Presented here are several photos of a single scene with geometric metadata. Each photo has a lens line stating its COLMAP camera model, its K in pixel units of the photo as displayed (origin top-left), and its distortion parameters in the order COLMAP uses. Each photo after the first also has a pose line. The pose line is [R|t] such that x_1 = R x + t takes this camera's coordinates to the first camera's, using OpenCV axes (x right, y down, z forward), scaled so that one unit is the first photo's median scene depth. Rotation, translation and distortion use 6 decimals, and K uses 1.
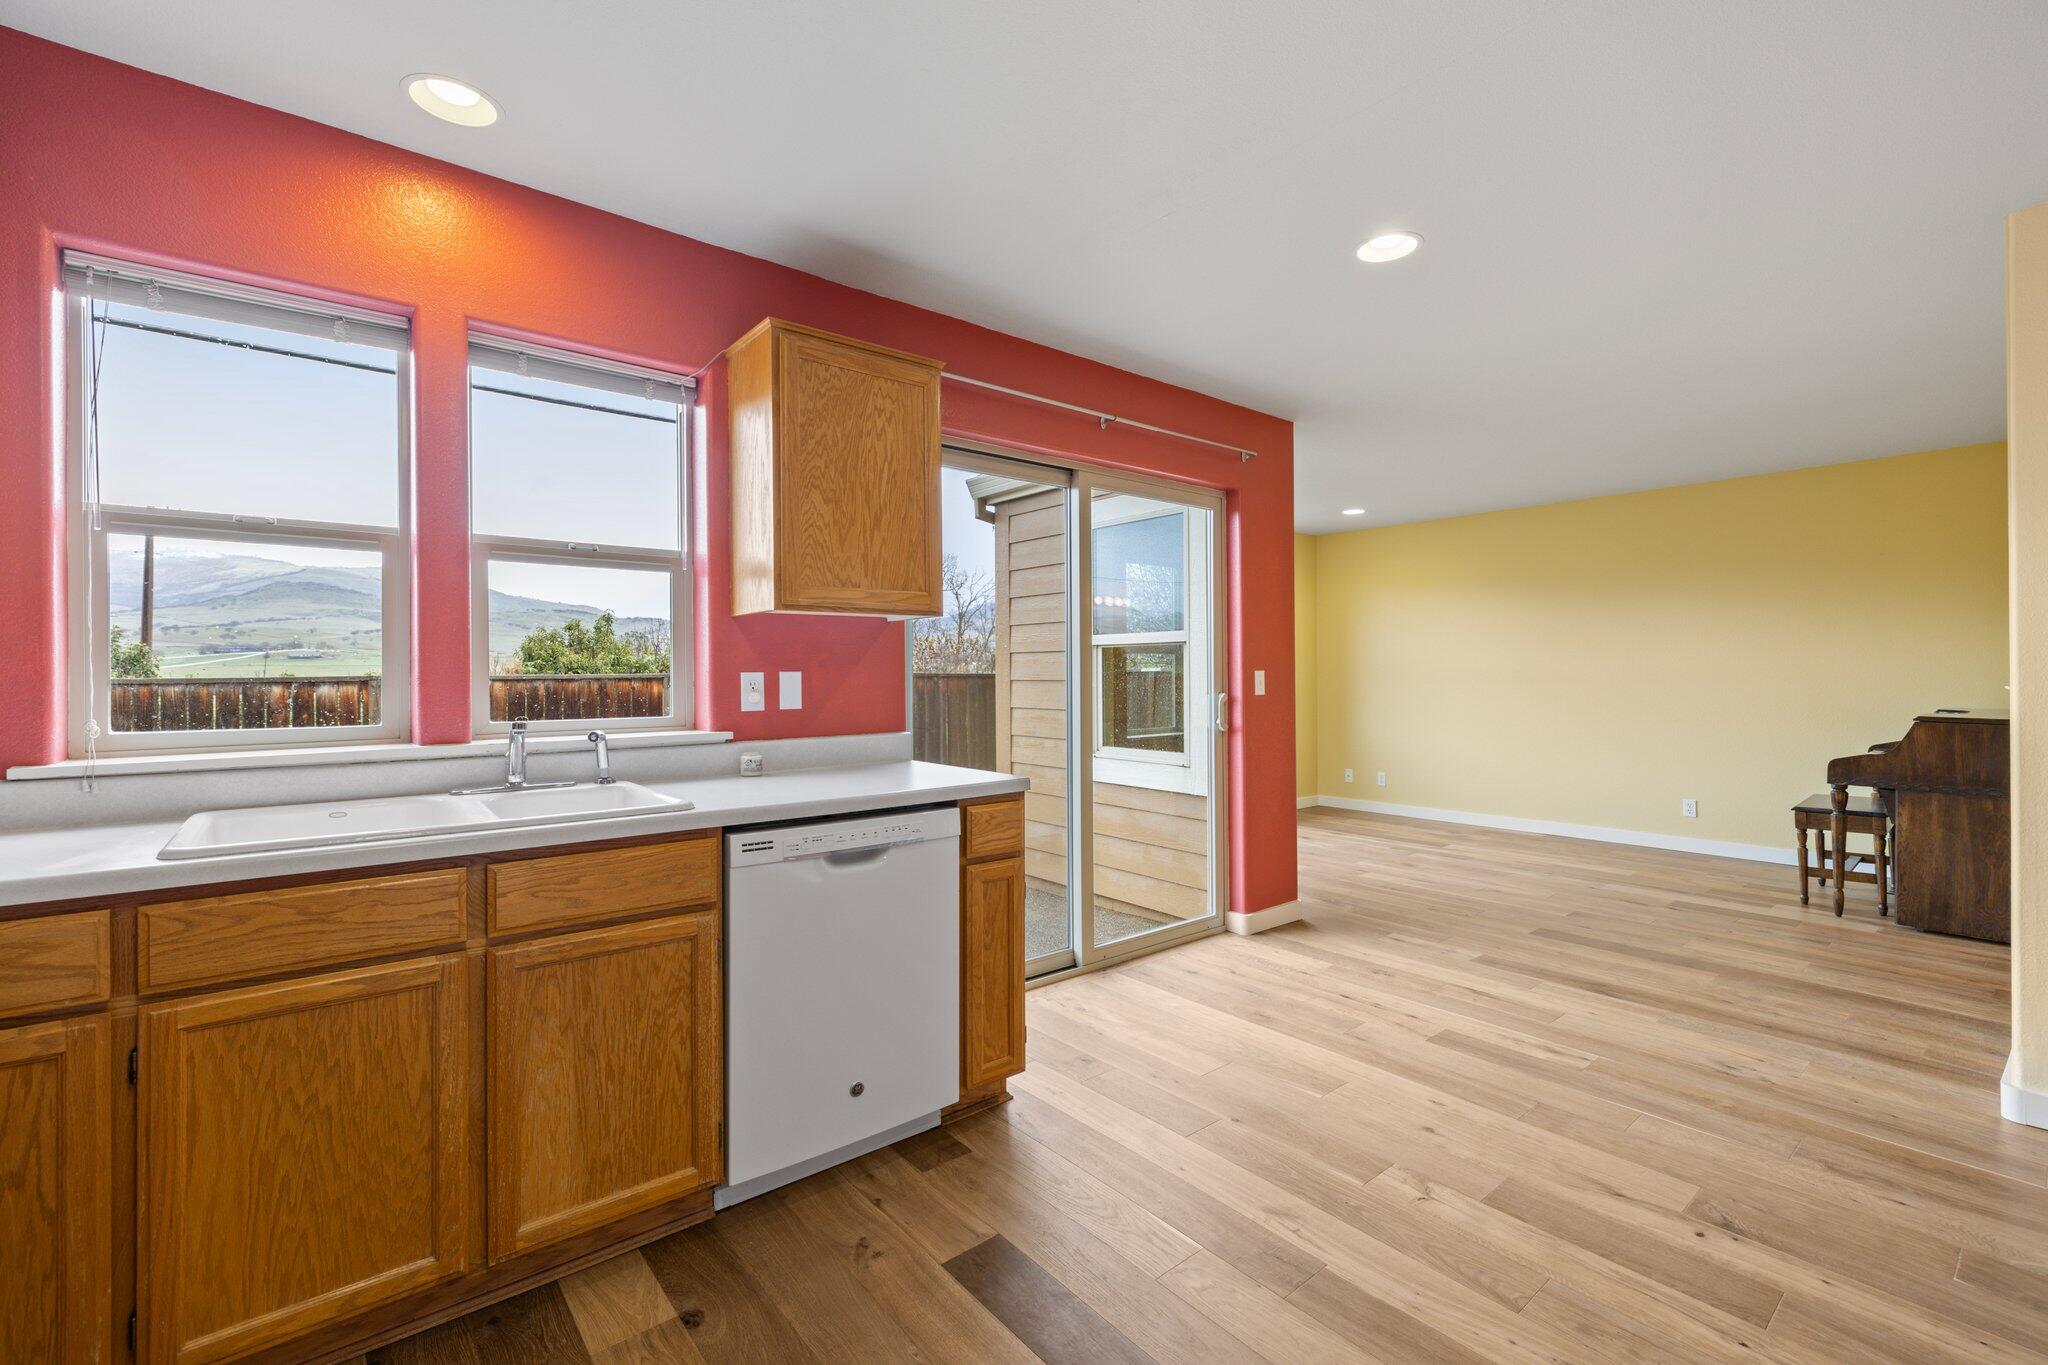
lens RADIAL K [[880.6, 0, 1017.6], [0, 880.6, 673.9], [0, 0, 1]] dist [0.003977, 0.000248]
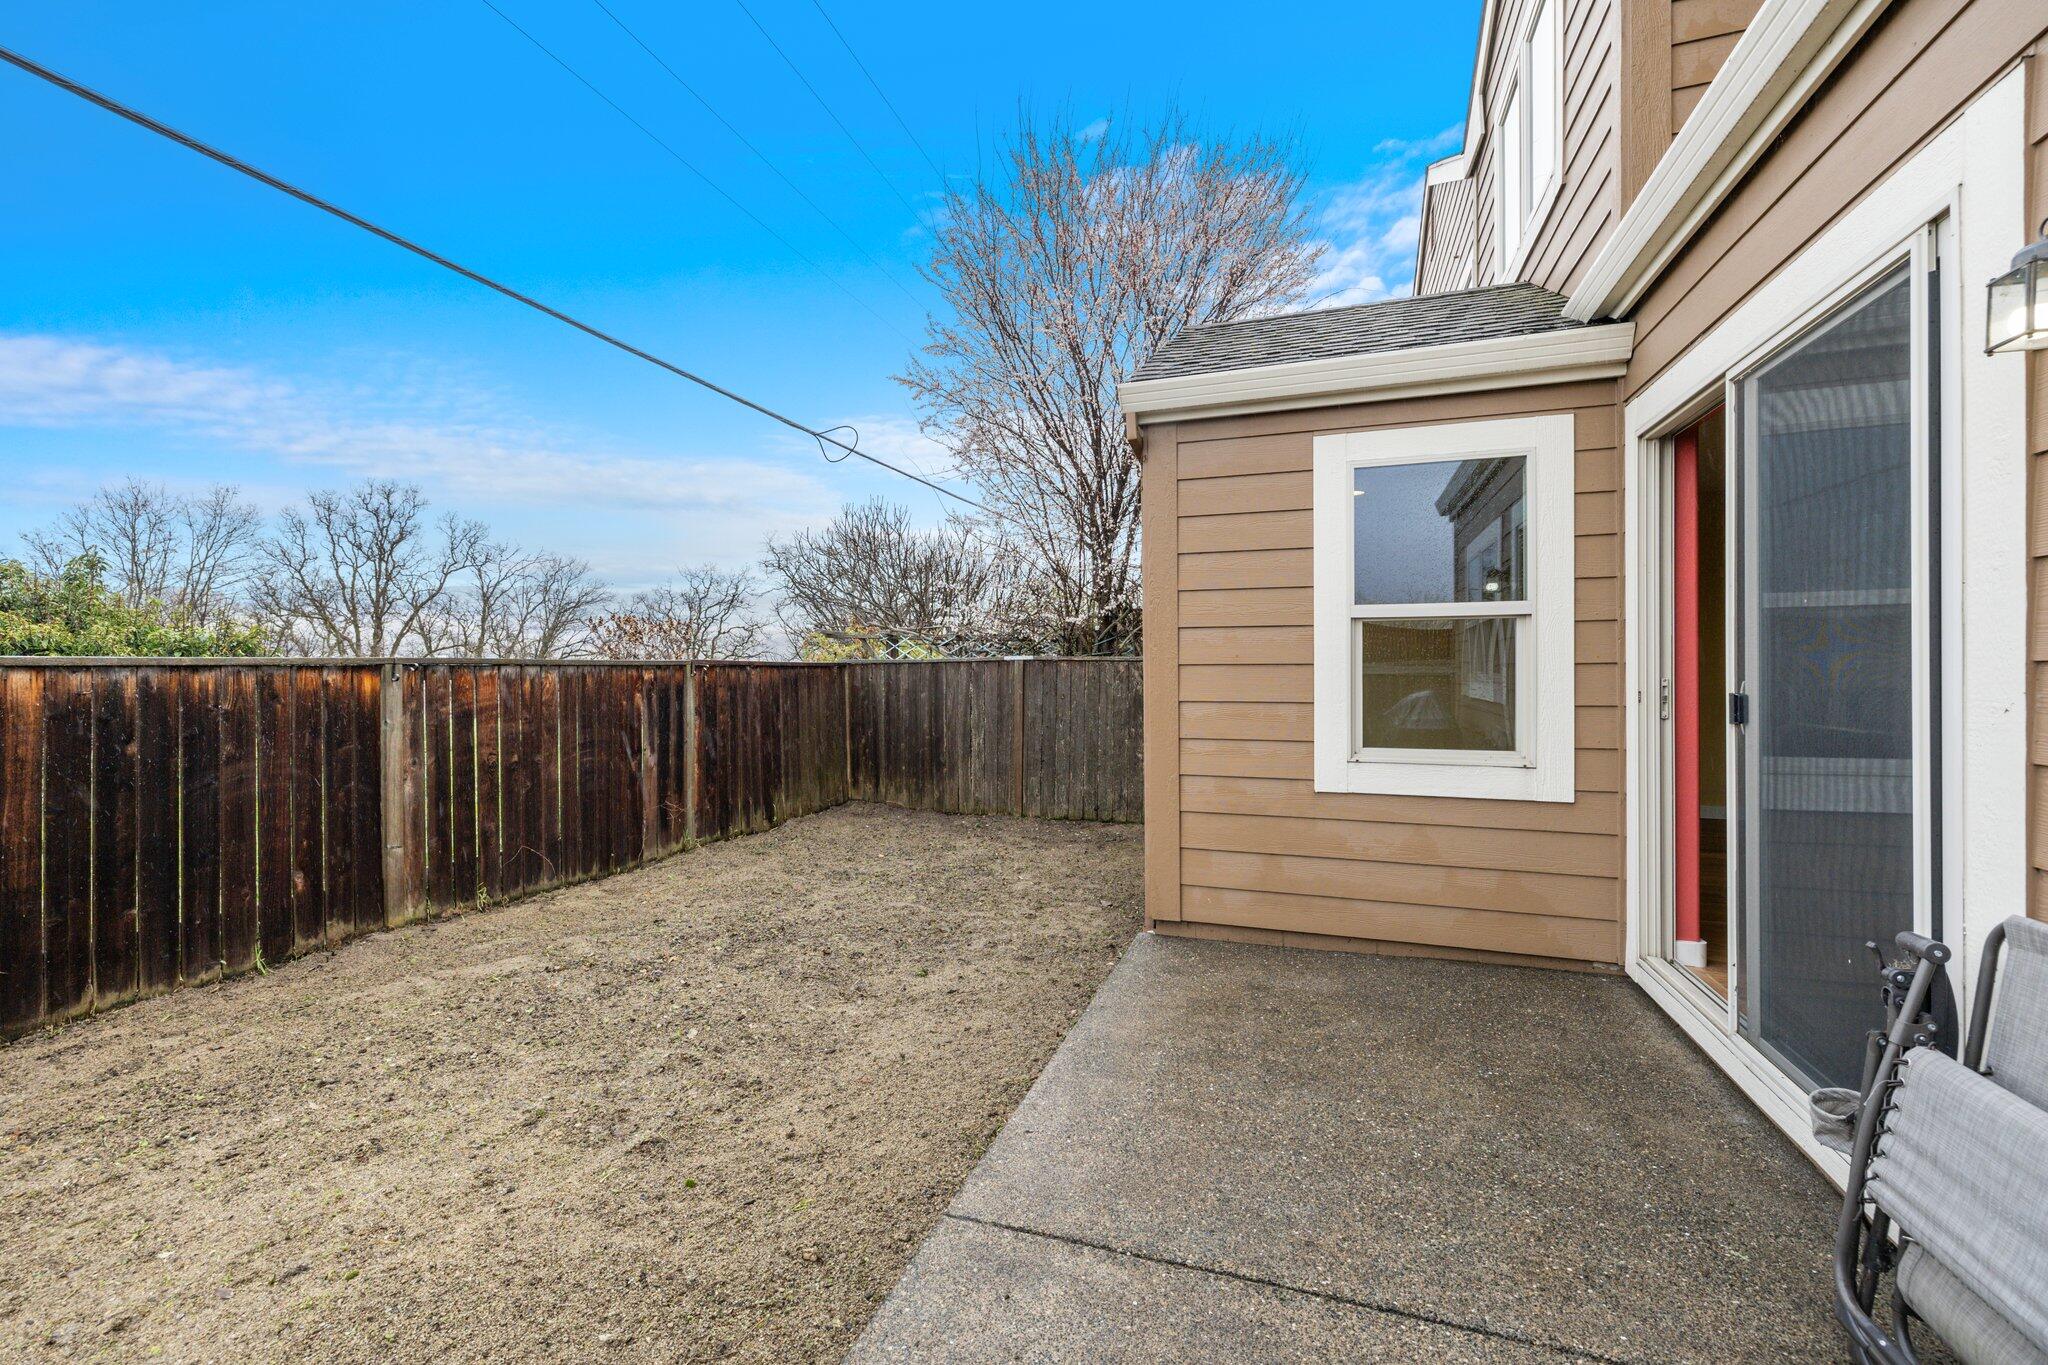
lens RADIAL K [[853.0, 0, 1018.0], [0, 853.0, 673.3], [0, 0, 1]] dist [0.001441, 0.000019]
pose [[0.851582, -0.003092, 0.524212, -1.270536], [0.000606, 0.999988, 0.004915, 0.028228], [-0.524221, -0.003868, 0.851574, 1.163729]]
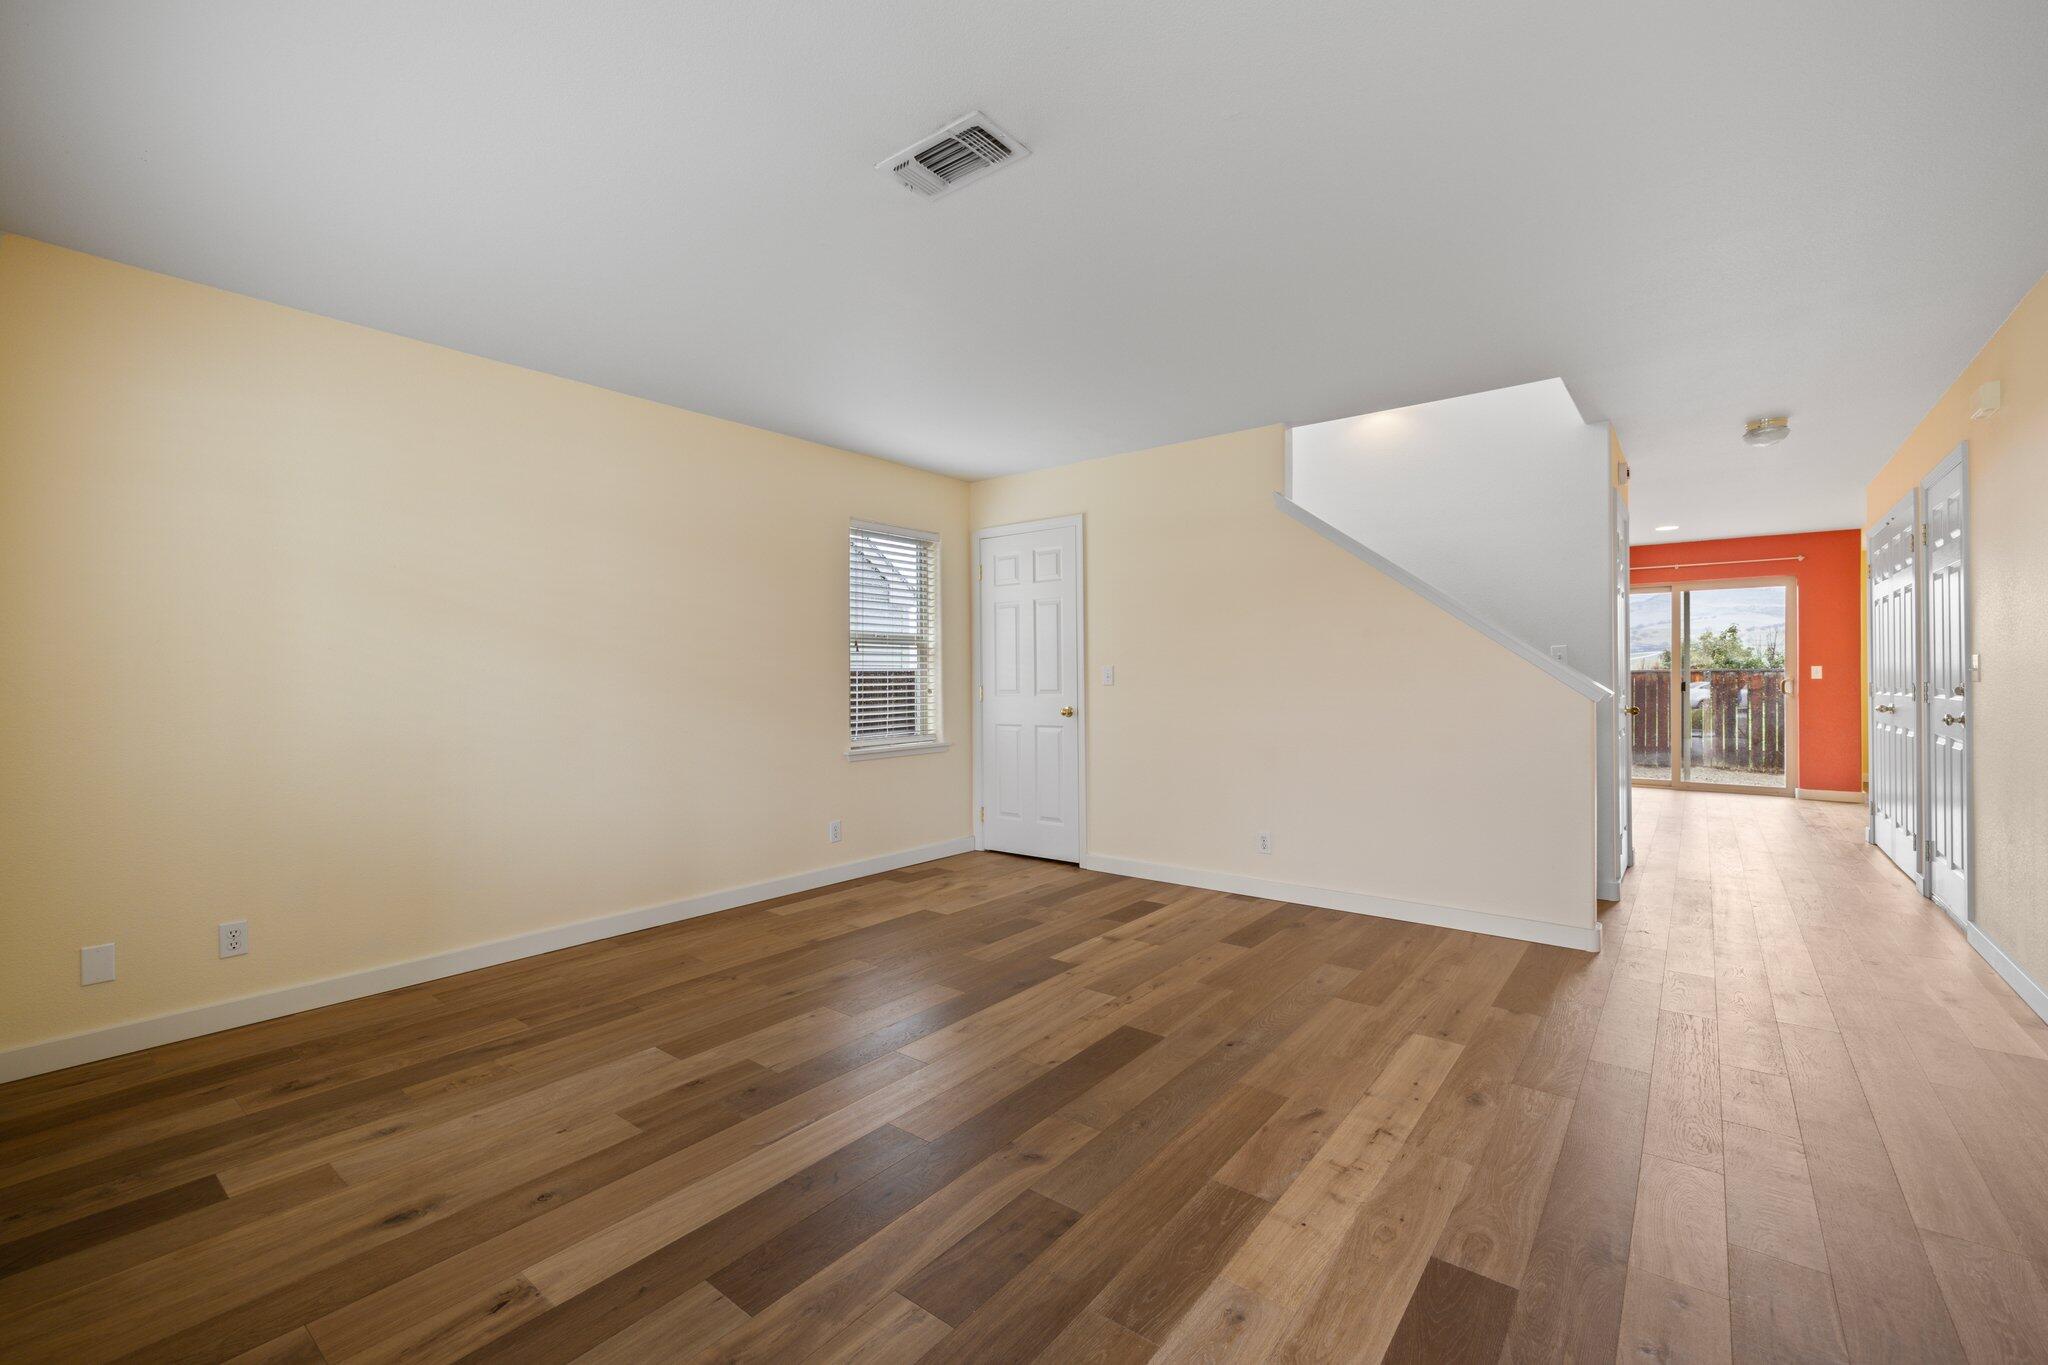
lens RADIAL K [[853.0, 0, 1018.0], [0, 853.0, 673.3], [0, 0, 1]] dist [0.001441, 0.000019]
pose [[0.212692, 0.002471, -0.977116, 3.184351], [0.000032, 0.999997, 0.002536, 0.013437], [0.977119, -0.000571, 0.212692, -2.043390]]
